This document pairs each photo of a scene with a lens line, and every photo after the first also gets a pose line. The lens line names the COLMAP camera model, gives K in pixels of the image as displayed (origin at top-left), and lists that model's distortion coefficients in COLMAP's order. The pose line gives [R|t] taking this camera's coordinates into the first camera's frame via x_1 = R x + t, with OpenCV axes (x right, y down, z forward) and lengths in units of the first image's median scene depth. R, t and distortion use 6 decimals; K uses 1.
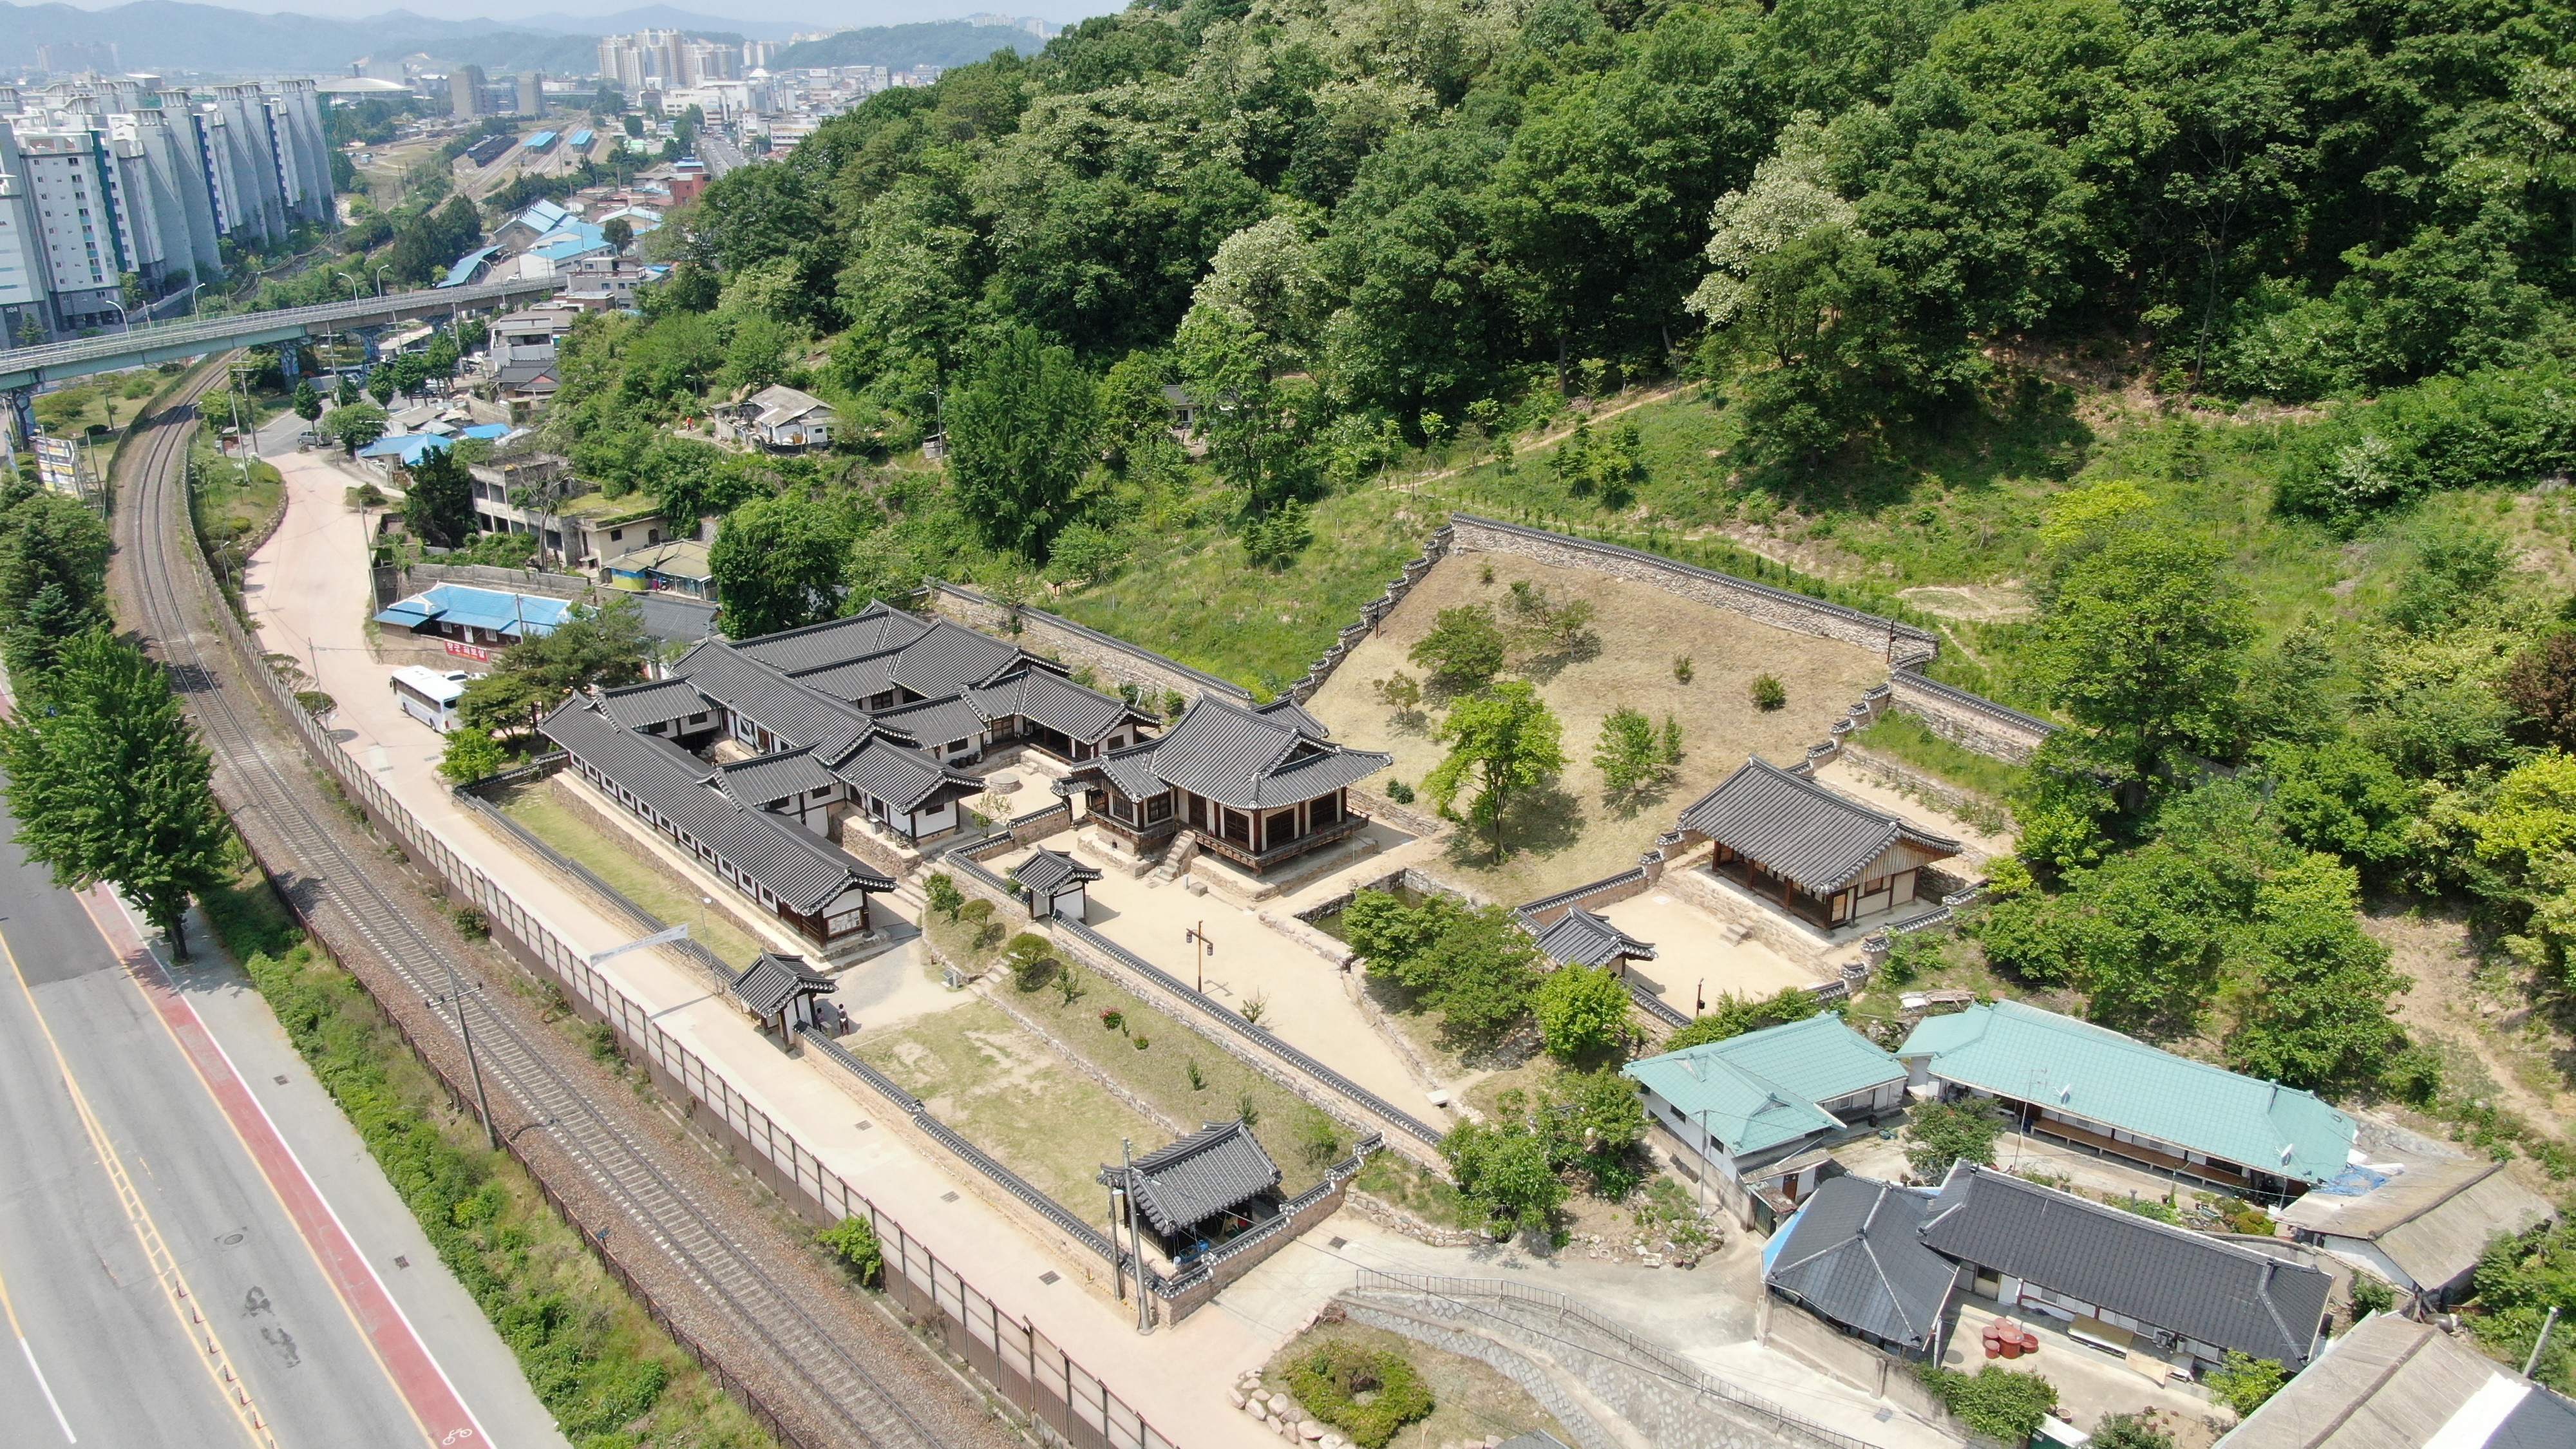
lens RADIAL K [[1976.2, 0, 1288.0], [0, 1976.2, 724.5], [0, 0, 1]] dist [-0.001602, -0.001229]
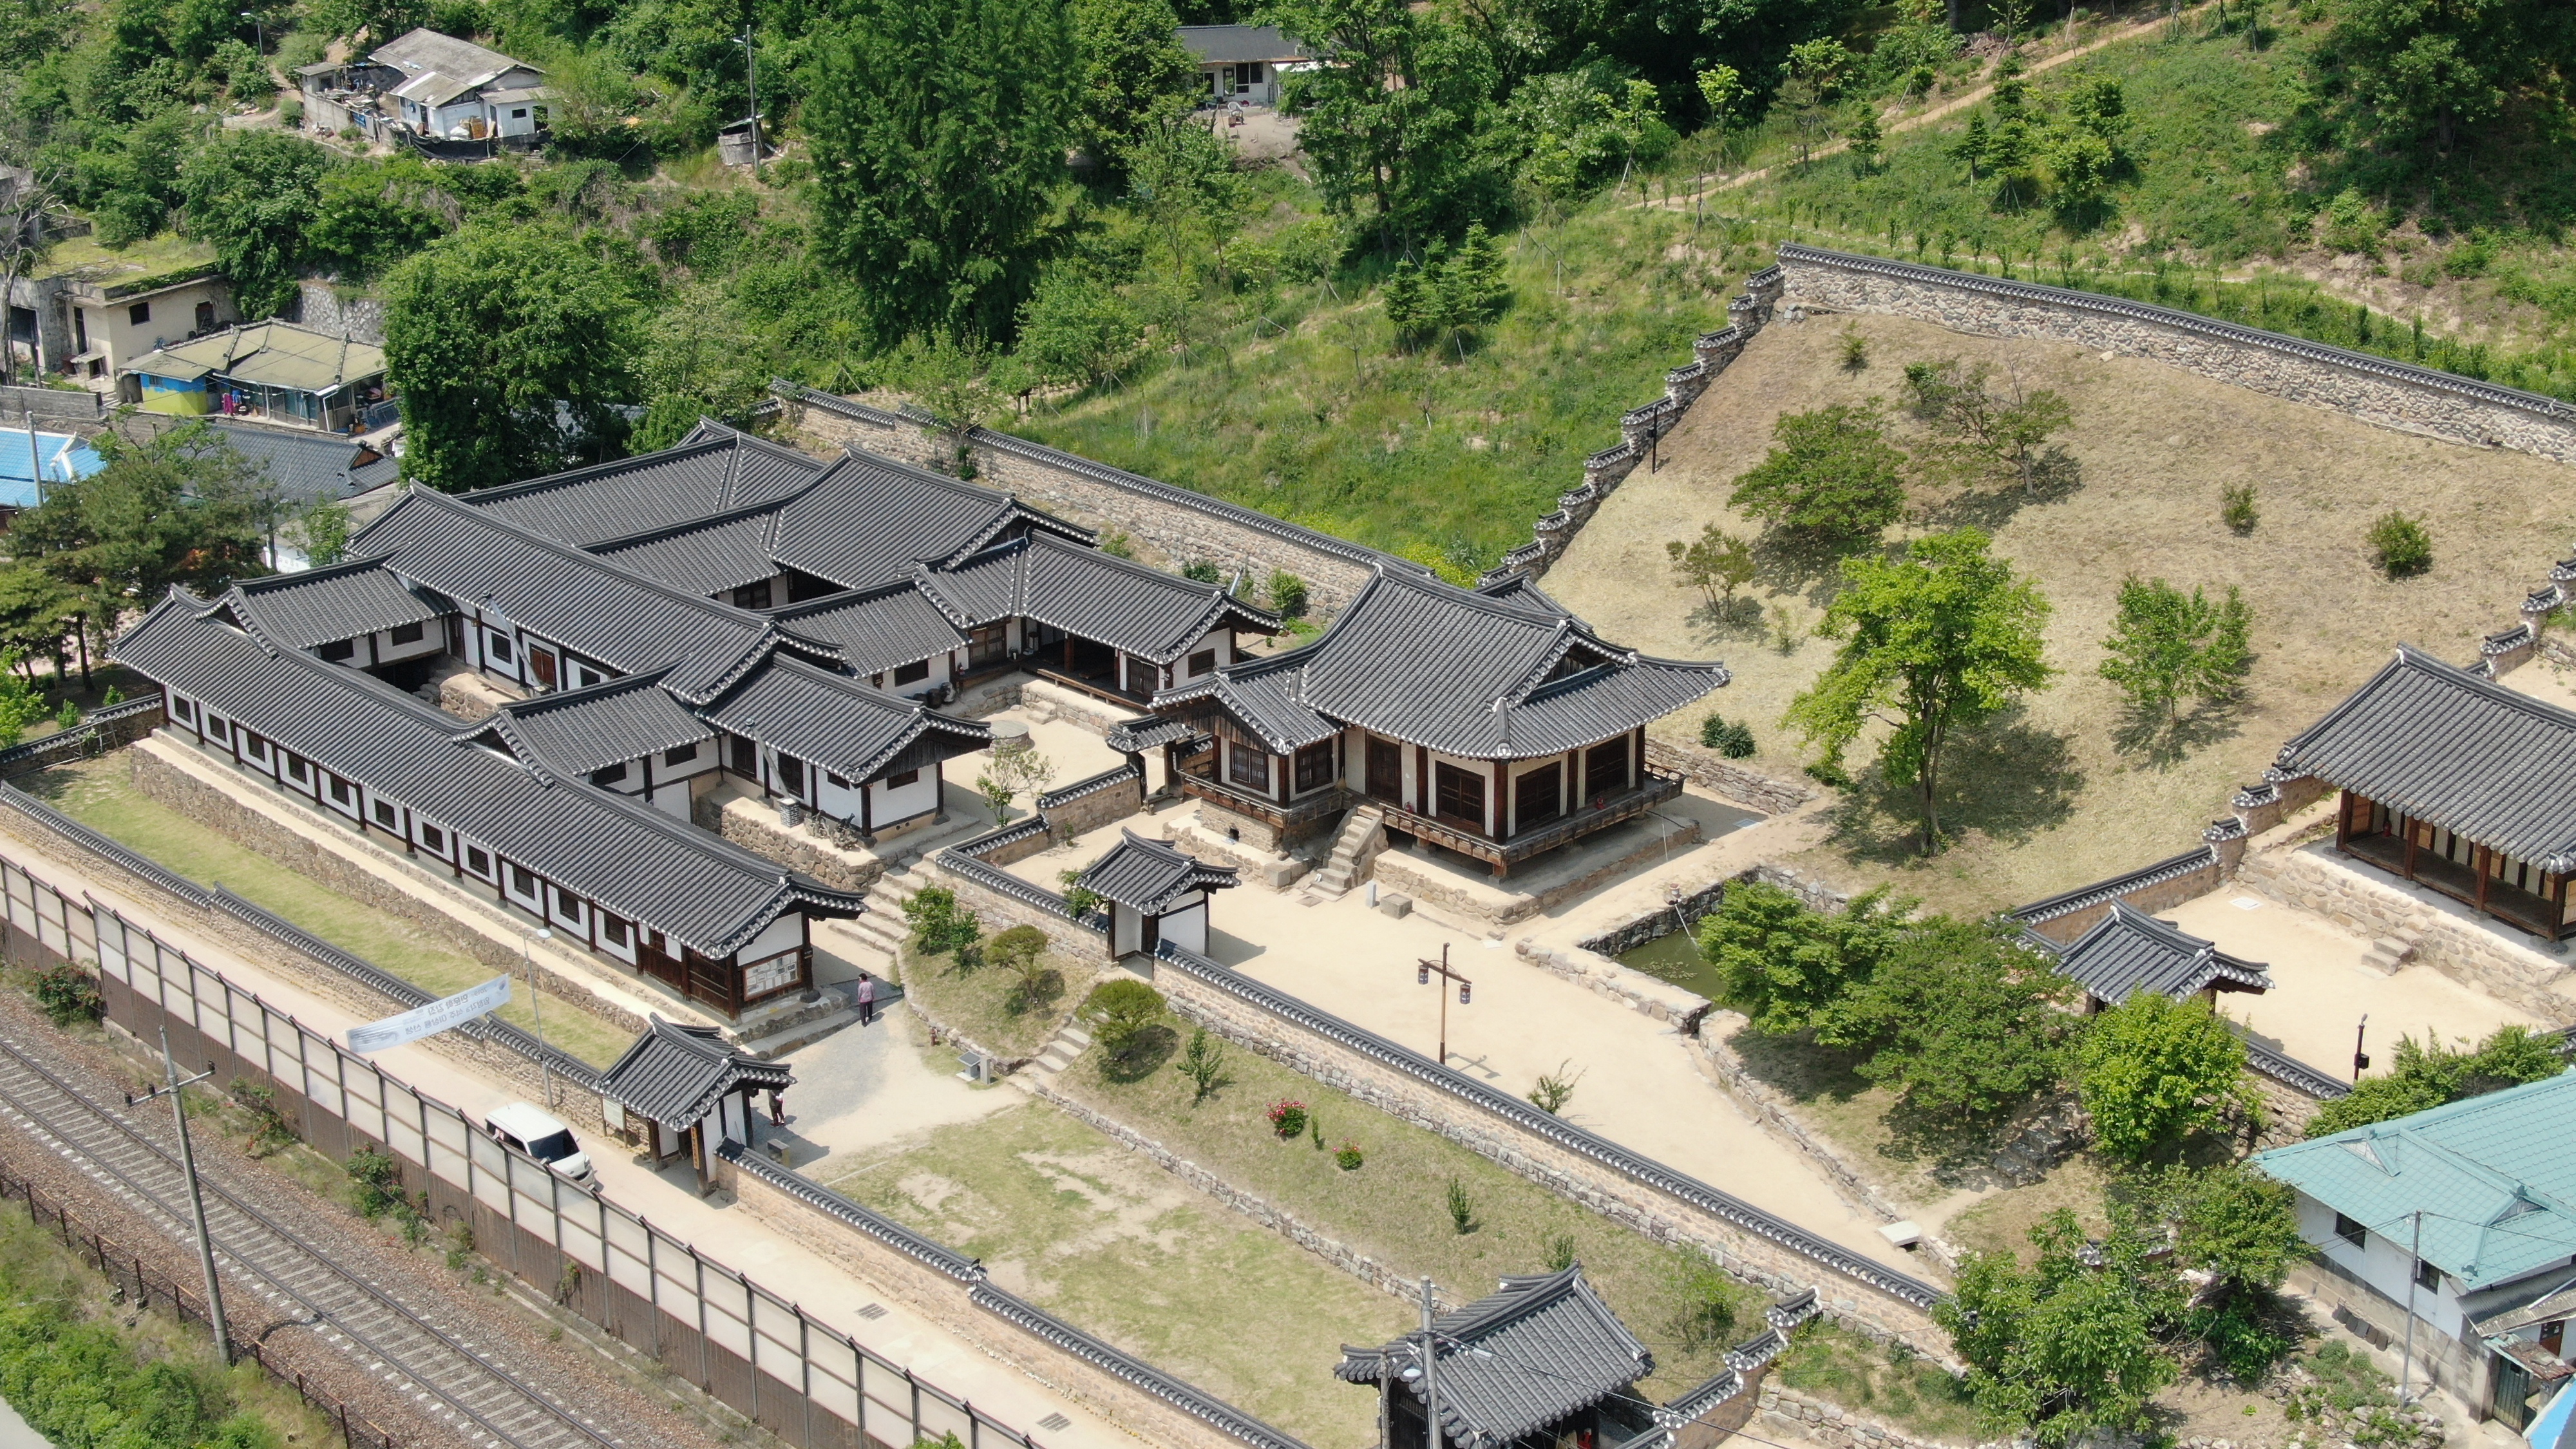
lens RADIAL K [[3908.3, 0, 1288.0], [0, 3908.3, 724.5], [0, 0, 1]] dist [0.471235, -2.981239]
pose [[0.999256, -0.013514, 0.036117, -0.107264], [0.013609, 0.999905, -0.002390, 0.030999], [-0.036081, 0.002880, 0.999345, -0.111506]]
